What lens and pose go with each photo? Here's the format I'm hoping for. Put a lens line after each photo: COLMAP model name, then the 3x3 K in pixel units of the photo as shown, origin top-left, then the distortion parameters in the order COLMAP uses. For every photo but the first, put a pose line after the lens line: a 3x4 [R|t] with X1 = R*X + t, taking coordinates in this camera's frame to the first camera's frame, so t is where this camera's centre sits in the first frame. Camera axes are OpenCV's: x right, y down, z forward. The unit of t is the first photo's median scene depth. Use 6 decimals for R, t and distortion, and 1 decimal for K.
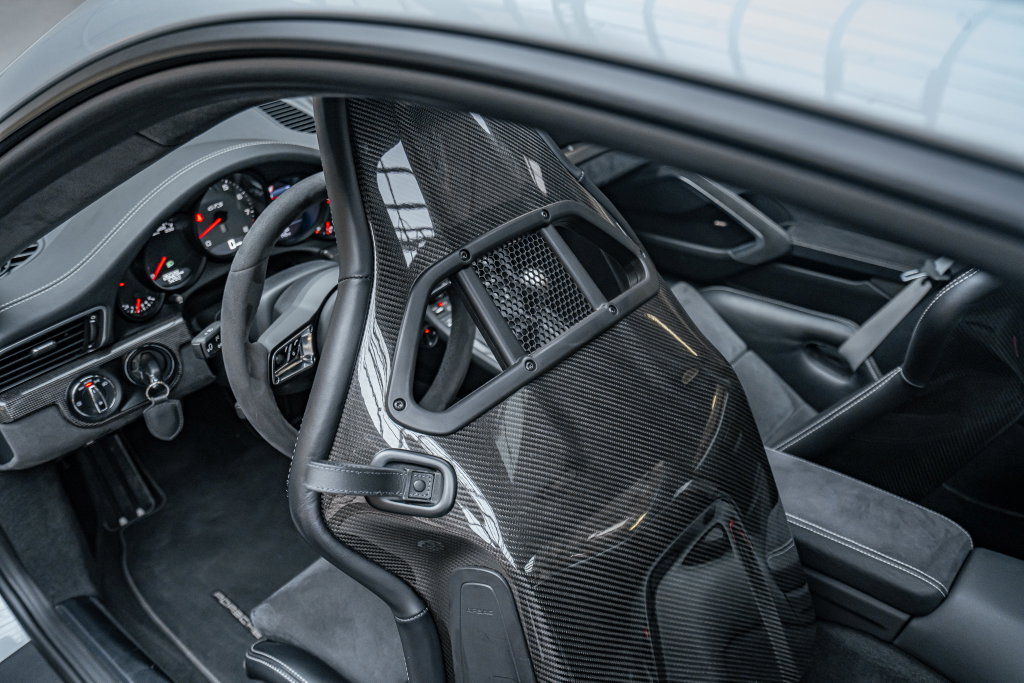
lens RADIAL K [[851.8, 0, 518.6], [0, 851.8, 335.1], [0, 0, 1]] dist [0.023369, 0.016342]
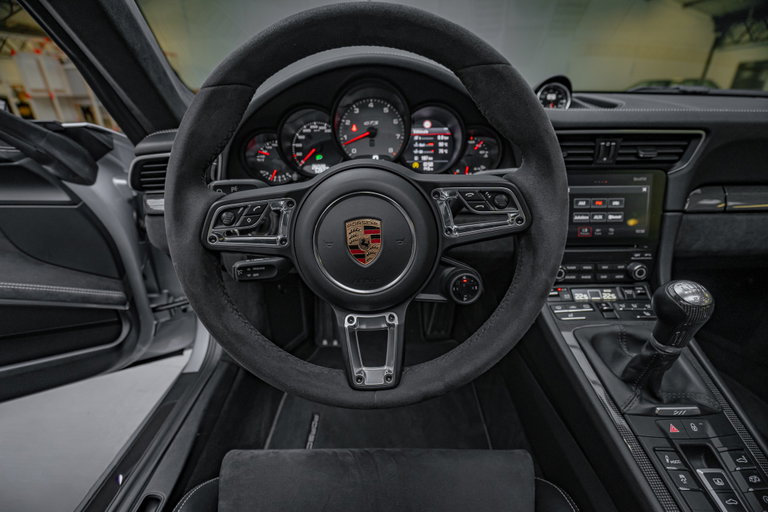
lens RADIAL K [[356.2, 0, 373.8], [0, 356.2, 260.6], [0, 0, 1]] dist [-0.040284, 0.005711]
pose [[0.638311, 0.317962, -0.701041, 0.049441], [-0.398829, 0.915543, 0.052110, -0.004823], [0.658403, 0.246334, 0.711214, 0.728882]]
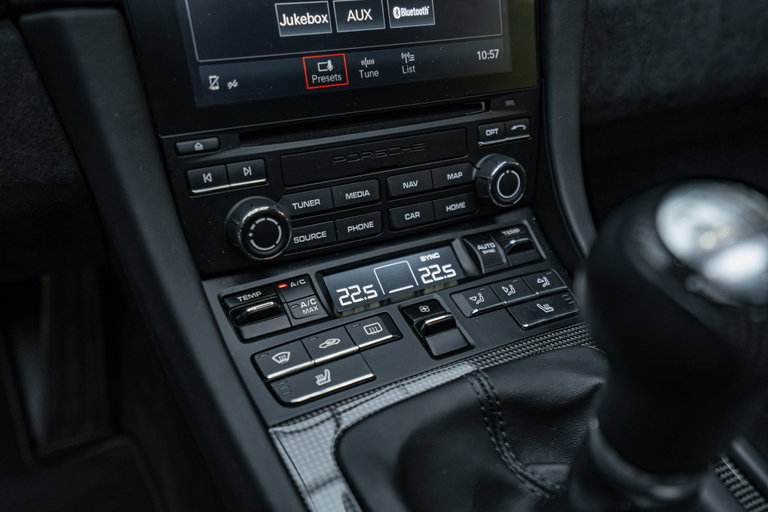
lens RADIAL K [[700.2, 0, 380.9], [0, 700.2, 255.9], [0, 0, 1]] dist [0.053266, 0.006249]
pose [[0.933210, 0.193021, -0.303088, 0.002433], [-0.215404, 0.975625, -0.041907, -0.052475], [0.287611, 0.104395, 0.952041, 0.995491]]
